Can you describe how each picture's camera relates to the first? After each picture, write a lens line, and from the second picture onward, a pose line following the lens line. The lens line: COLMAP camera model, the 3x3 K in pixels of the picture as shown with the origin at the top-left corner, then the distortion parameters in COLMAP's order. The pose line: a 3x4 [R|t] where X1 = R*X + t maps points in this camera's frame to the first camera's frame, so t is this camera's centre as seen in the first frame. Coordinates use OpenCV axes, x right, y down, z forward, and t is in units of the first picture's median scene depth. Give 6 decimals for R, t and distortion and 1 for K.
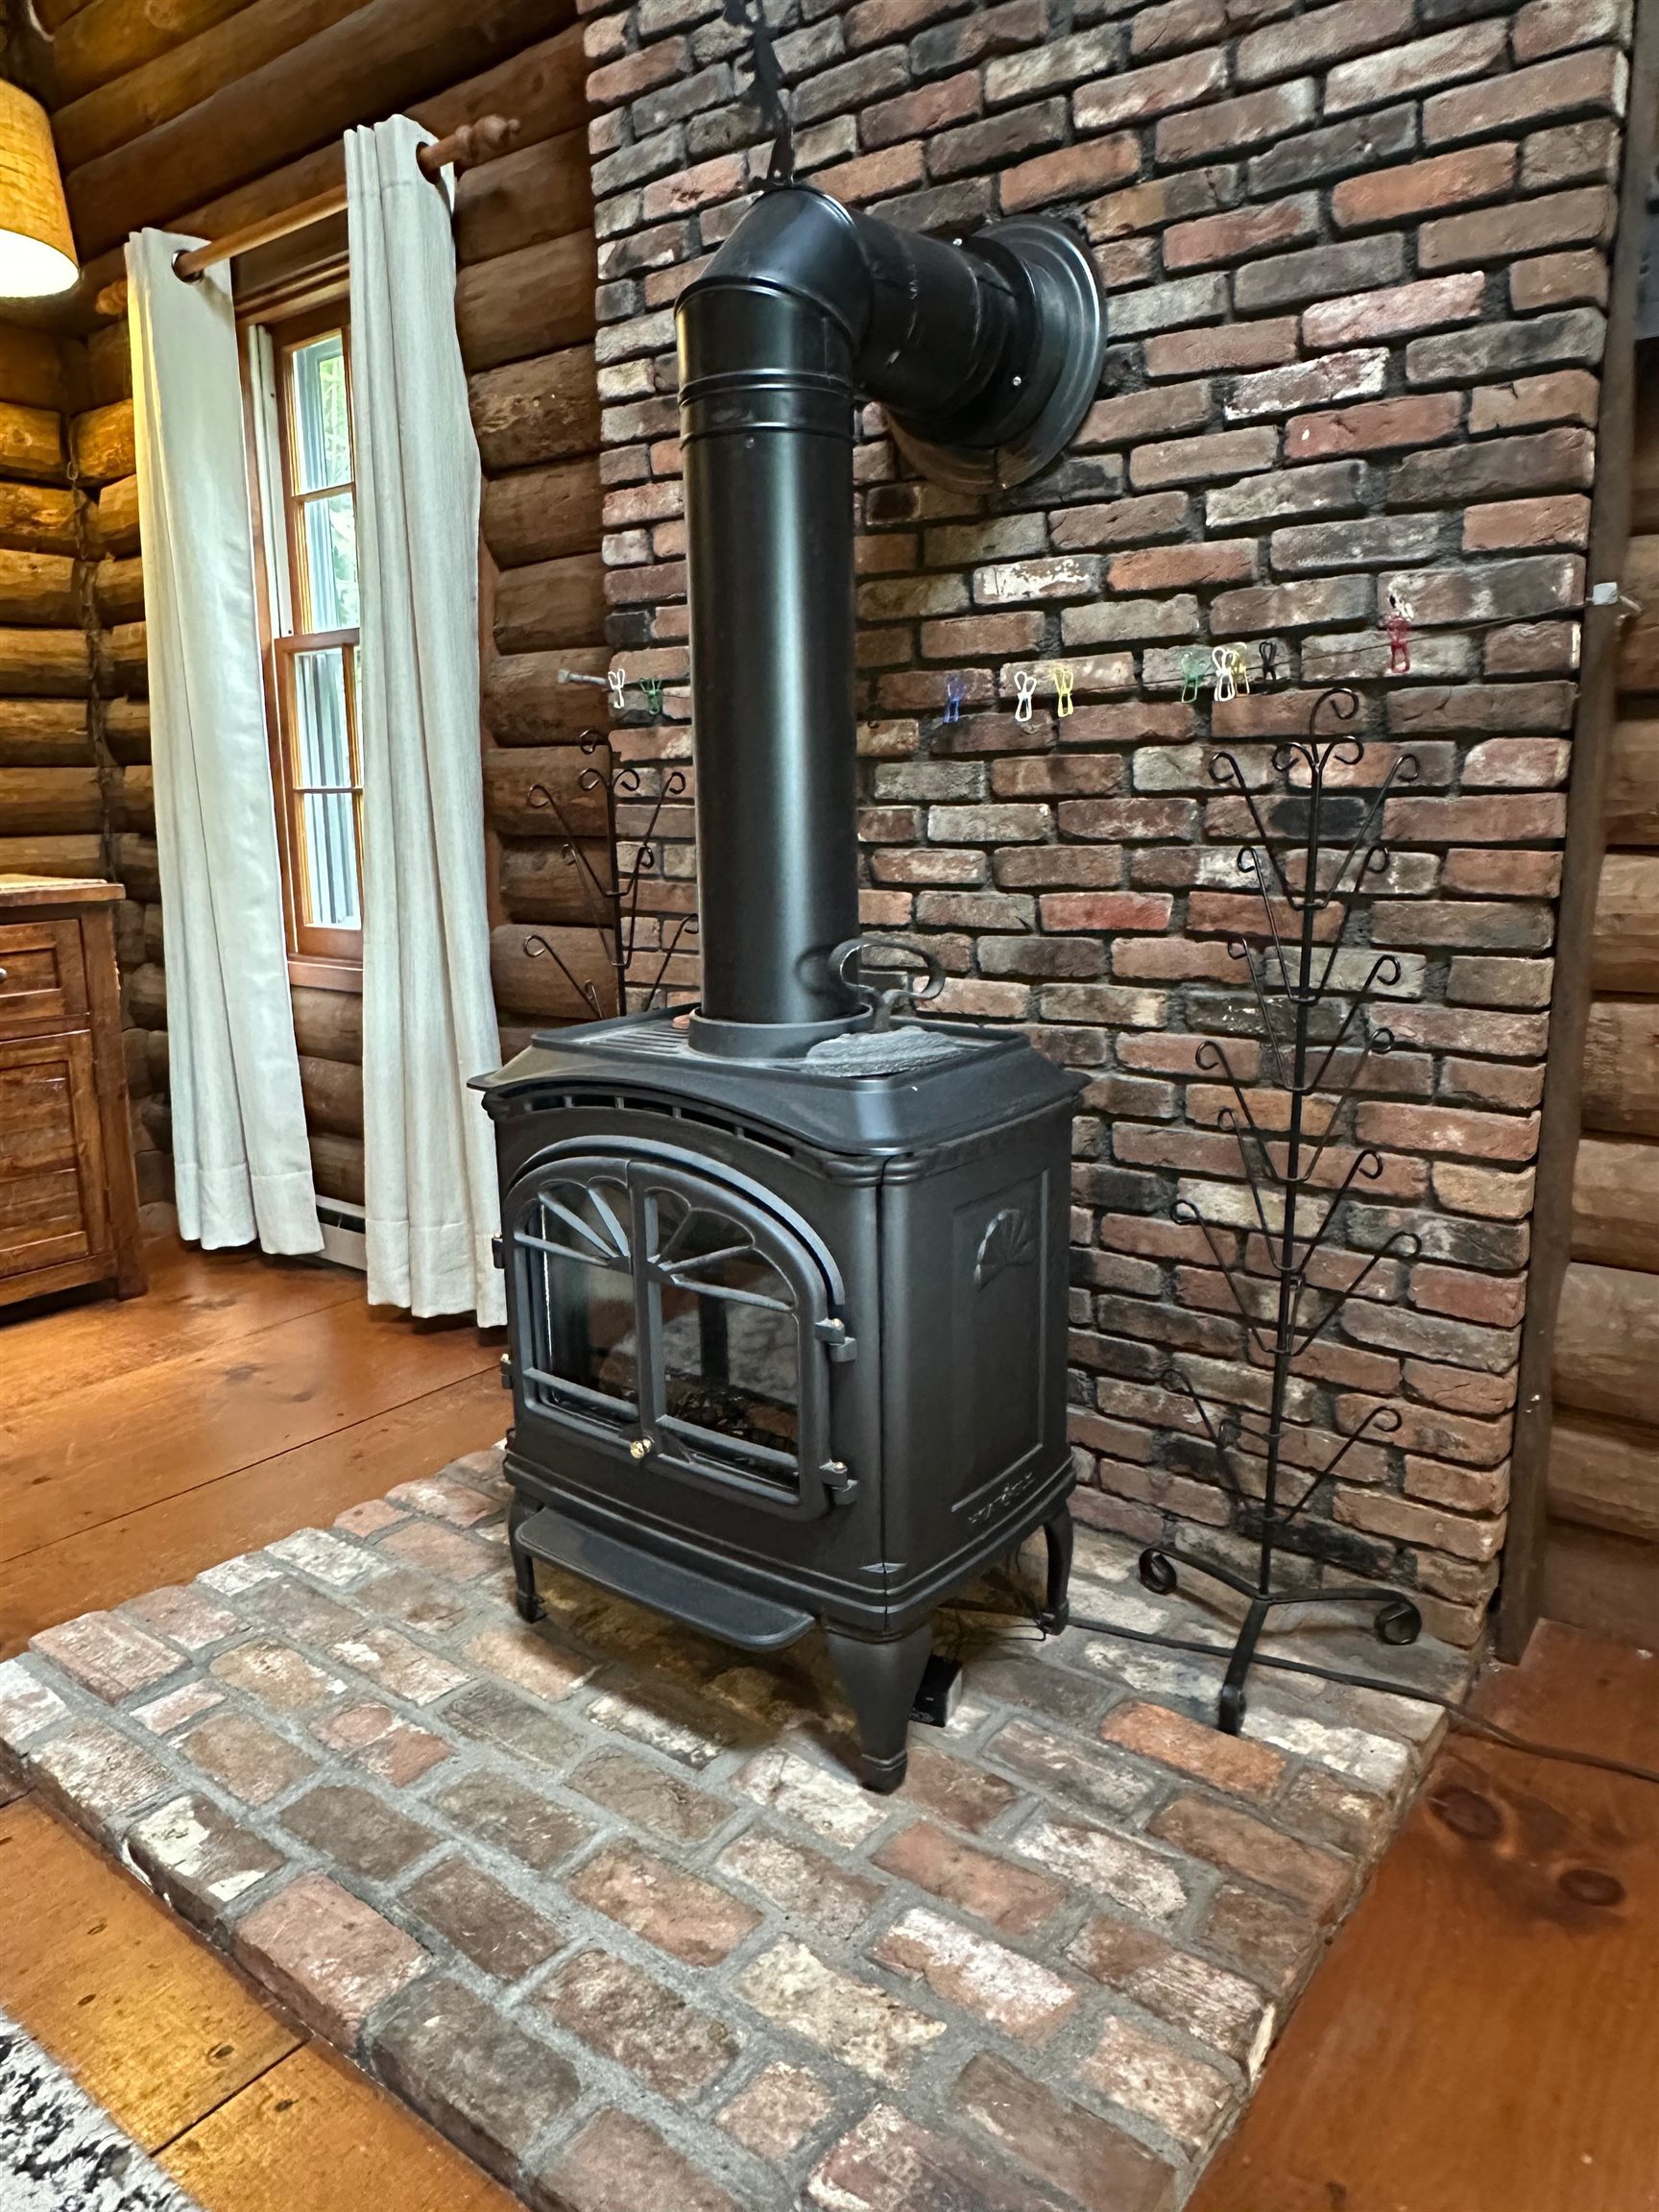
lens RADIAL K [[1489.6, 0, 814.8], [0, 1489.6, 1089.1], [0, 0, 1]] dist [-0.004215, 0.002627]
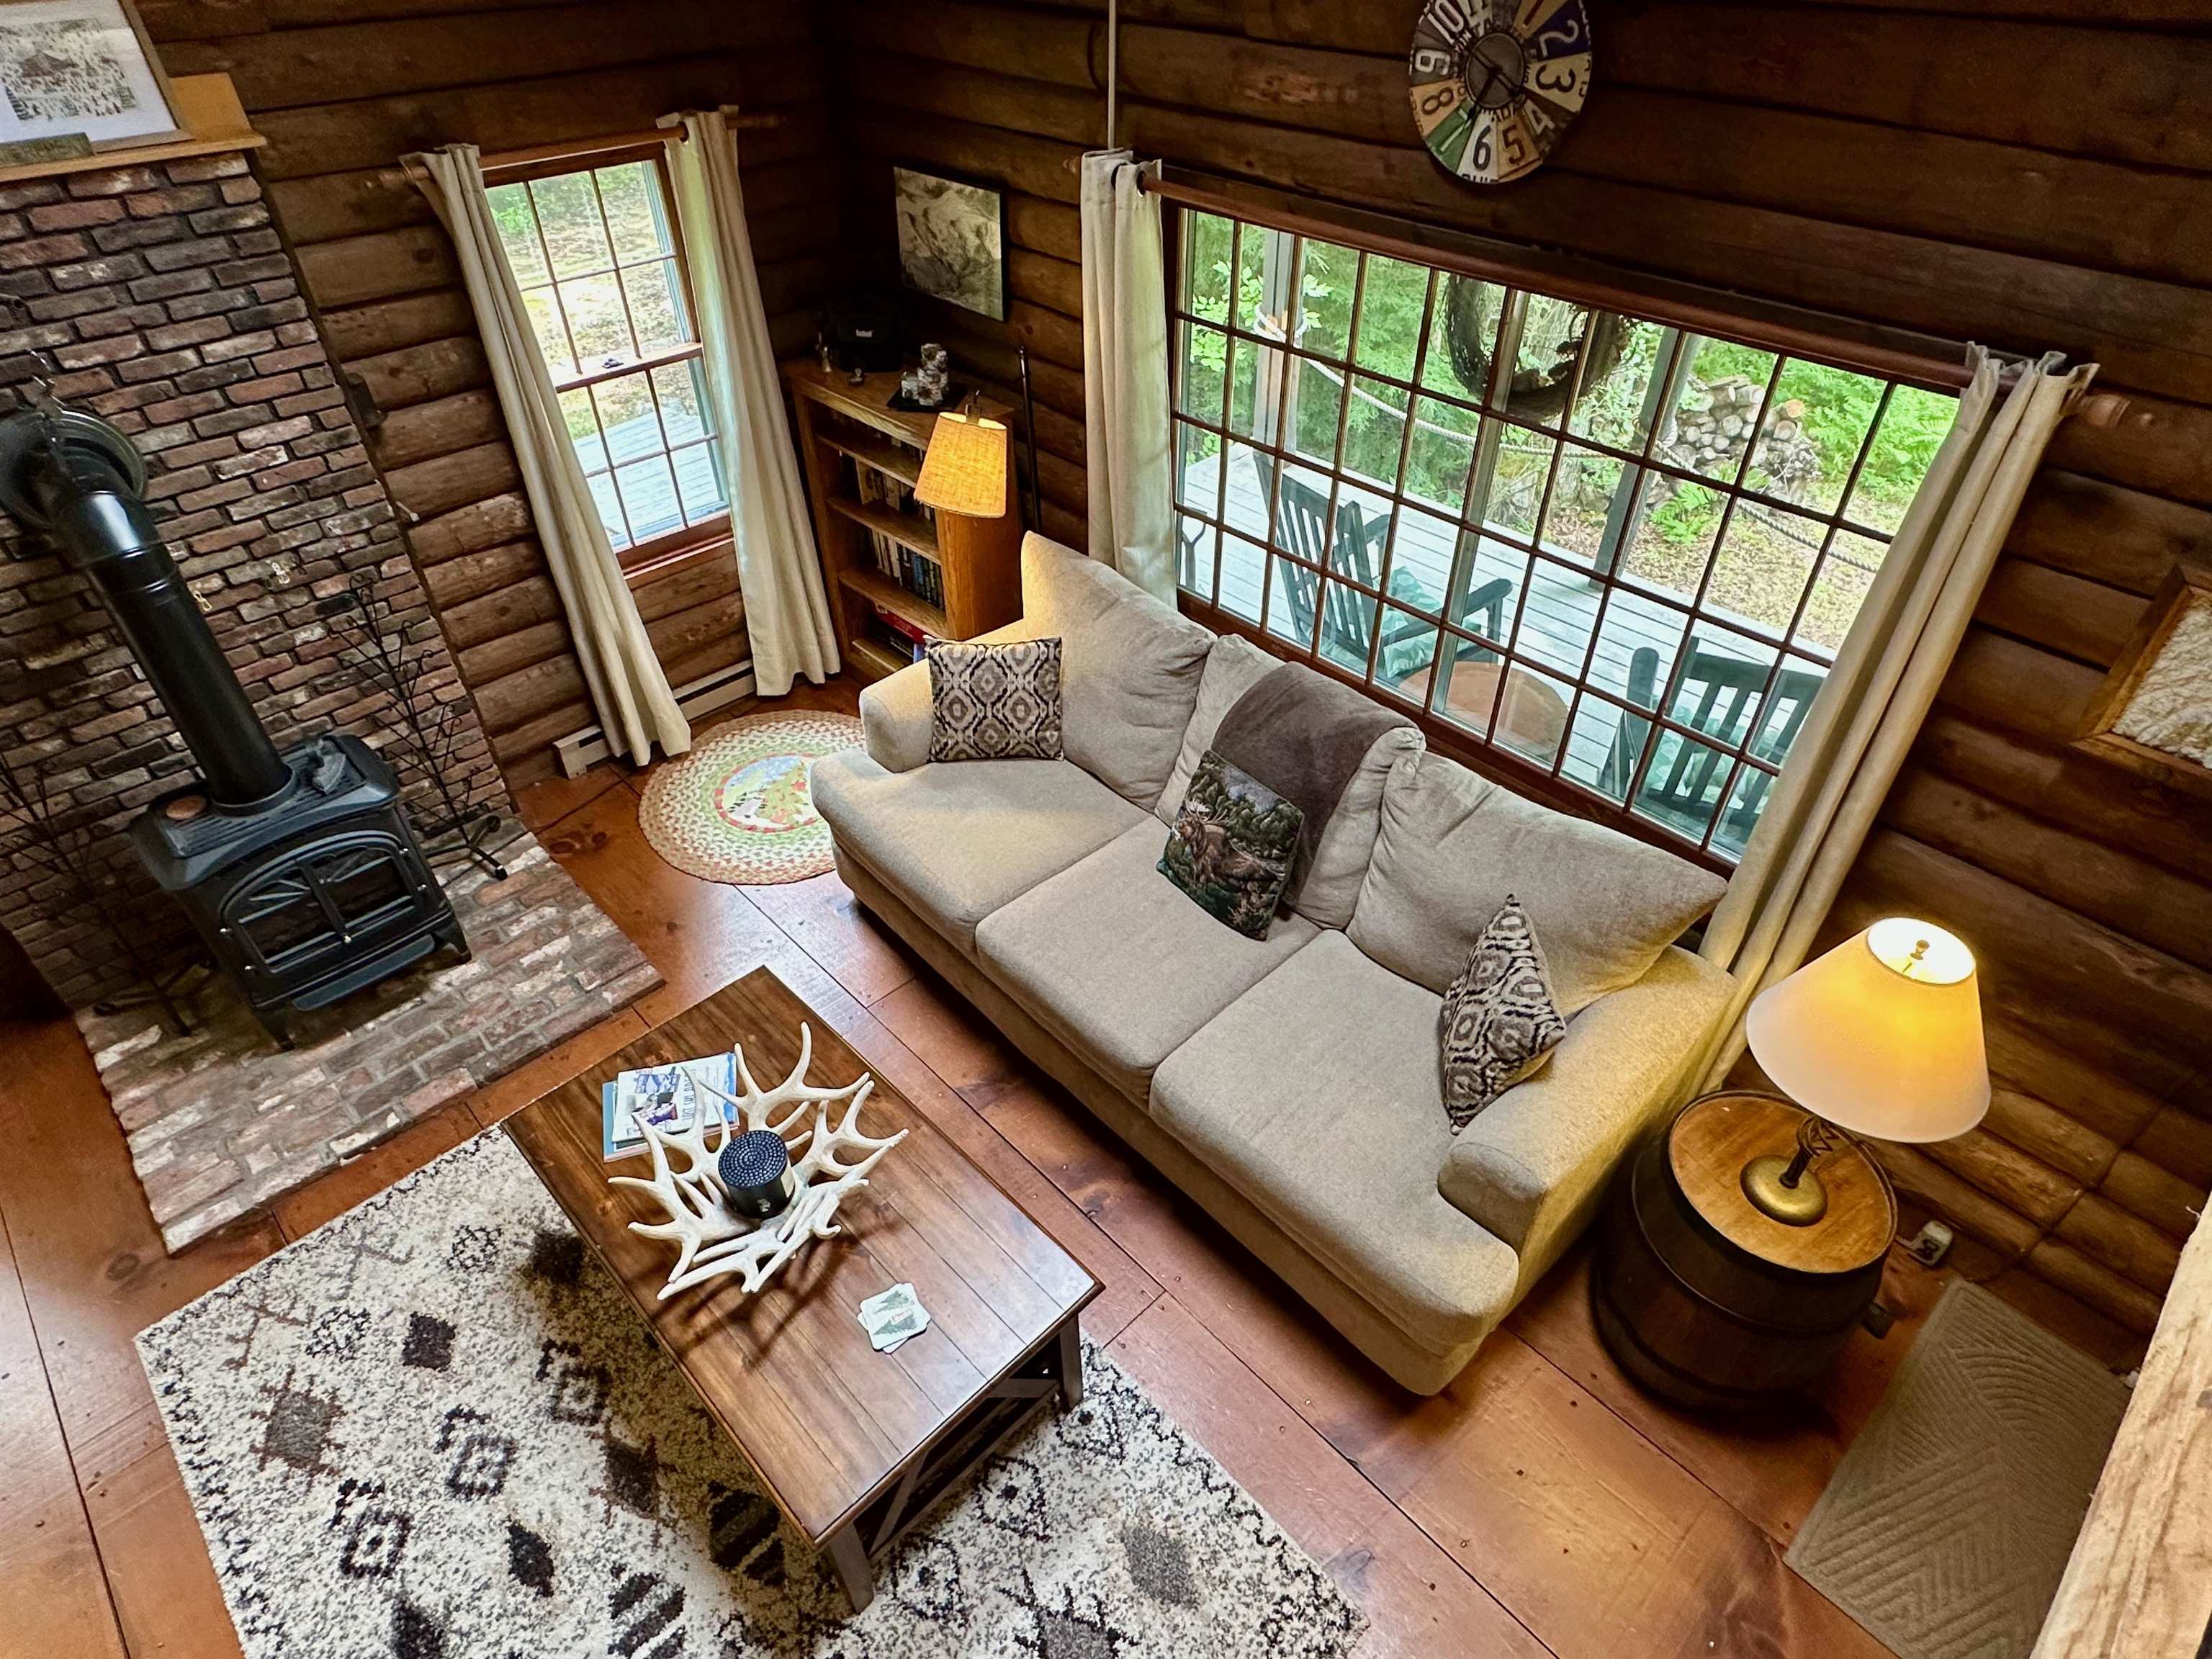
lens RADIAL K [[1229.2, 0, 1100.1], [0, 1229.2, 834.1], [0, 0, 1]] dist [0.001037, 0.000504]
pose [[0.151892, -0.628007, 0.763241, -1.390517], [0.200194, 0.775743, 0.598453, -0.907368], [-0.967911, 0.061896, 0.243553, -0.834858]]
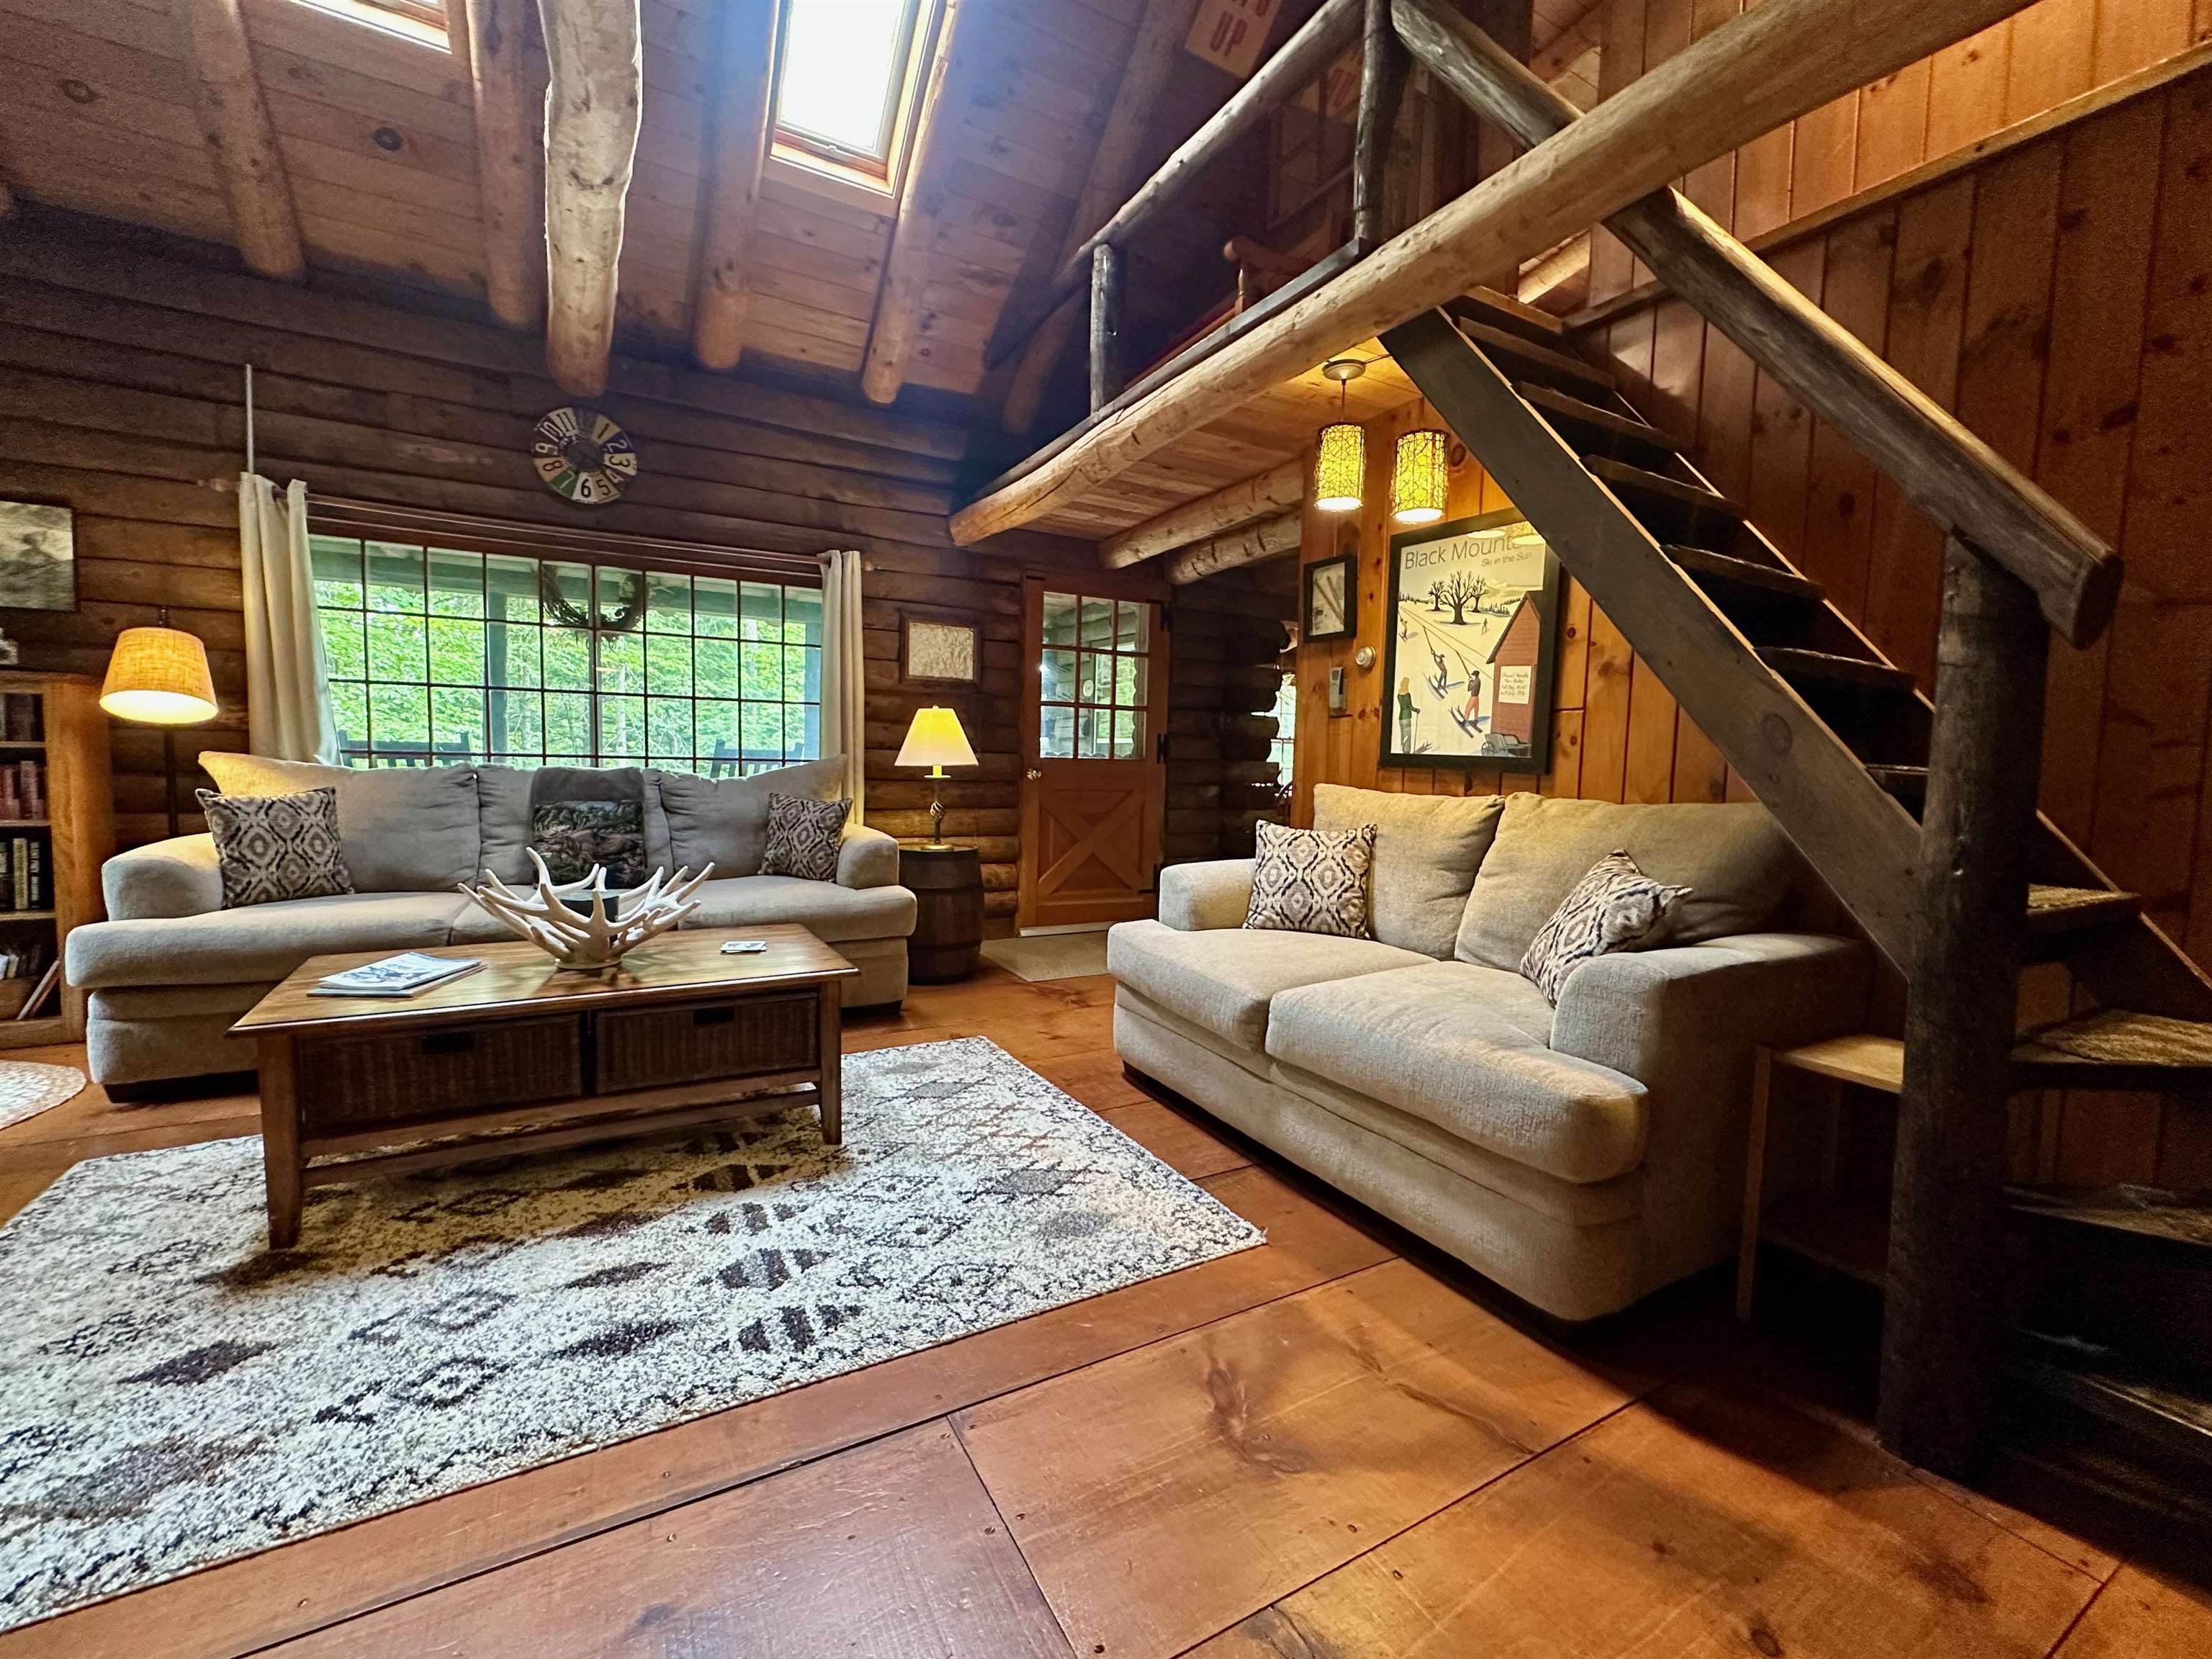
lens RADIAL K [[908.5, 0, 1105.6], [0, 908.5, 825.3], [0, 0, 1]] dist [-0.002242, 0.000021]
pose [[-0.925008, -0.040374, 0.377797, -1.834949], [0.059016, 0.967003, 0.247836, -0.200580], [-0.375337, 0.251546, -0.892102, 0.895175]]
